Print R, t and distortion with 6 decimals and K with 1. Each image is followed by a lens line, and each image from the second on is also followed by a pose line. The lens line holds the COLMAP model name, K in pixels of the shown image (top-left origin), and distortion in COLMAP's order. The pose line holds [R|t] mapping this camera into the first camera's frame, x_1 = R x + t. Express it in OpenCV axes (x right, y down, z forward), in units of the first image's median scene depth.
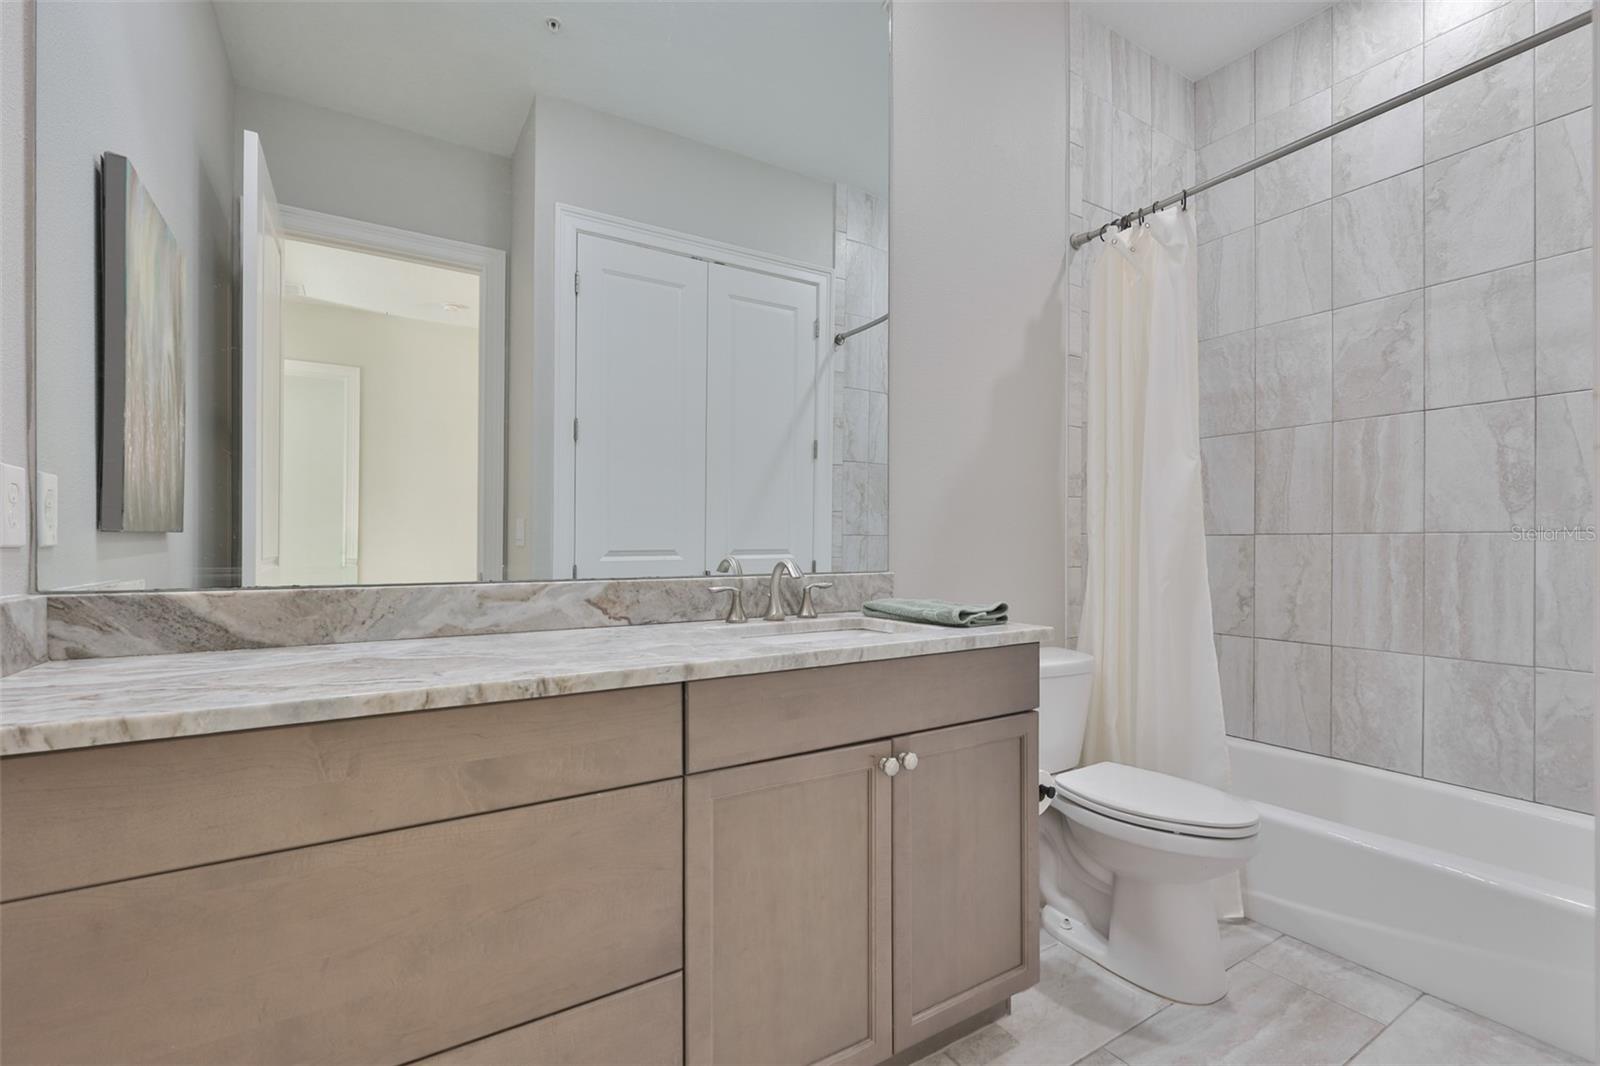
lens RADIAL K [[696.1, 0, 801.2], [0, 696.1, 539.5], [0, 0, 1]] dist [-0.003139, 0.001547]
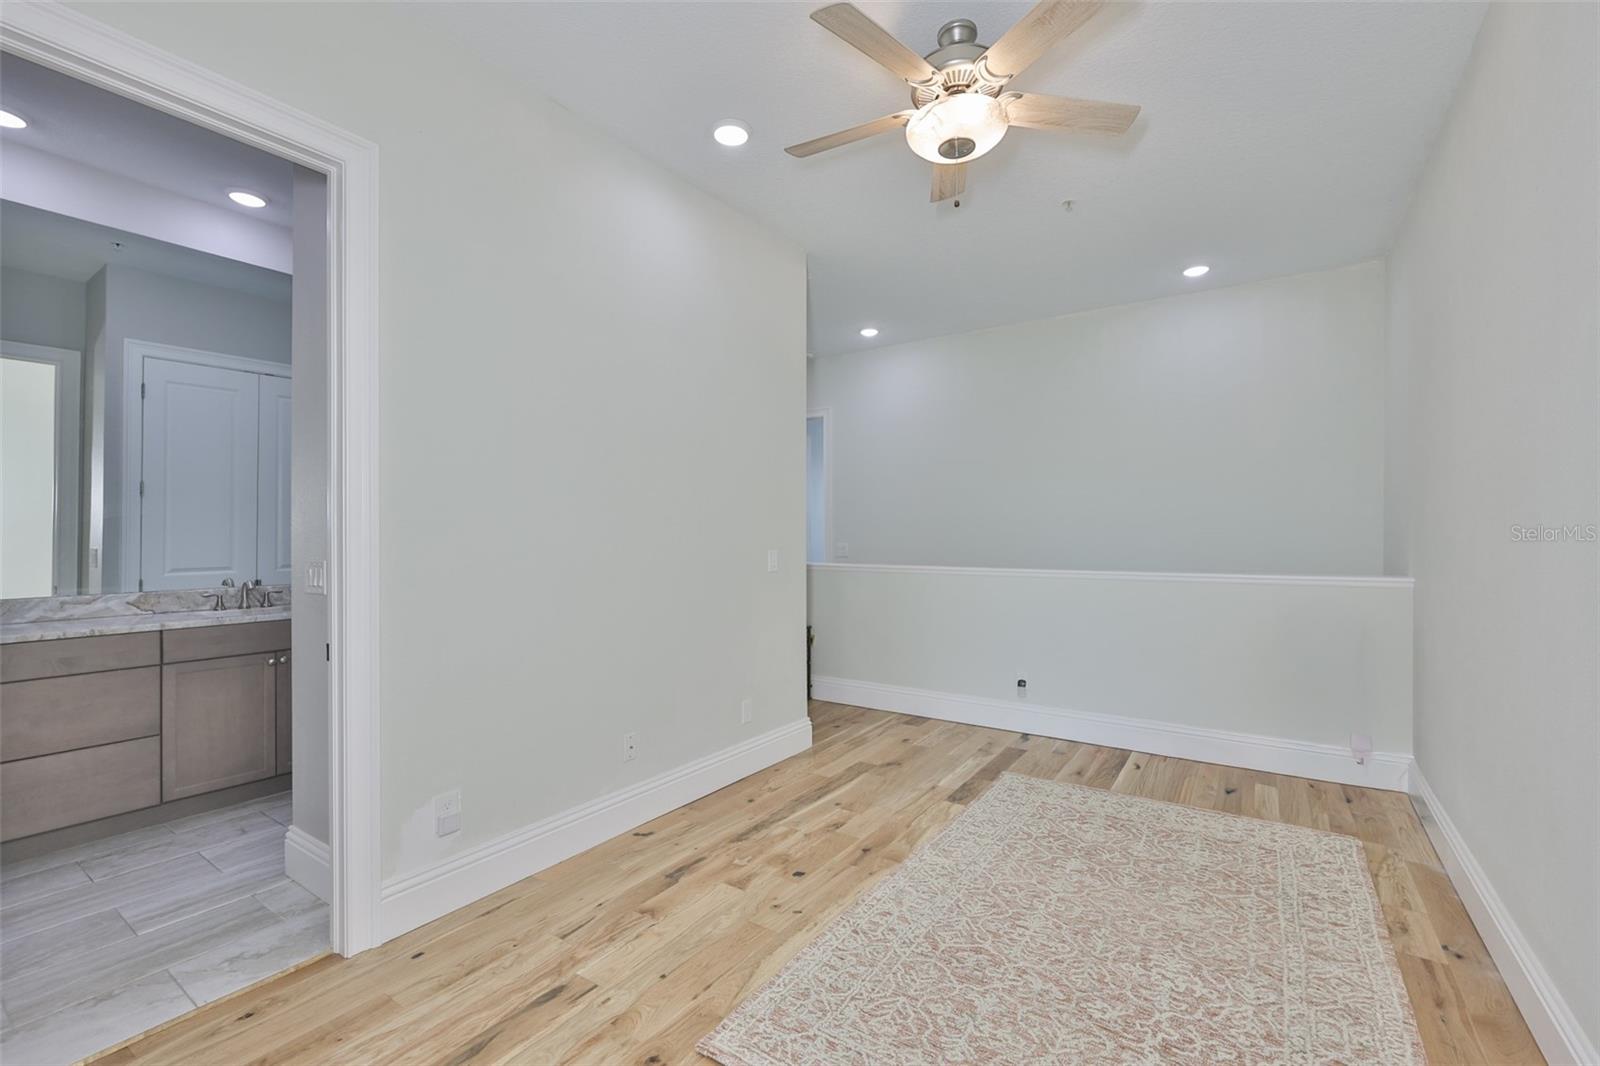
lens RADIAL K [[696.1, 0, 795.4], [0, 696.1, 522.7], [0, 0, 1]] dist [-0.003139, 0.001547]
pose [[0.922311, 0.003608, 0.386431, 0.787032], [-0.000067, 0.999958, -0.009177, -0.144014], [-0.386447, 0.008438, 0.922273, -1.827527]]
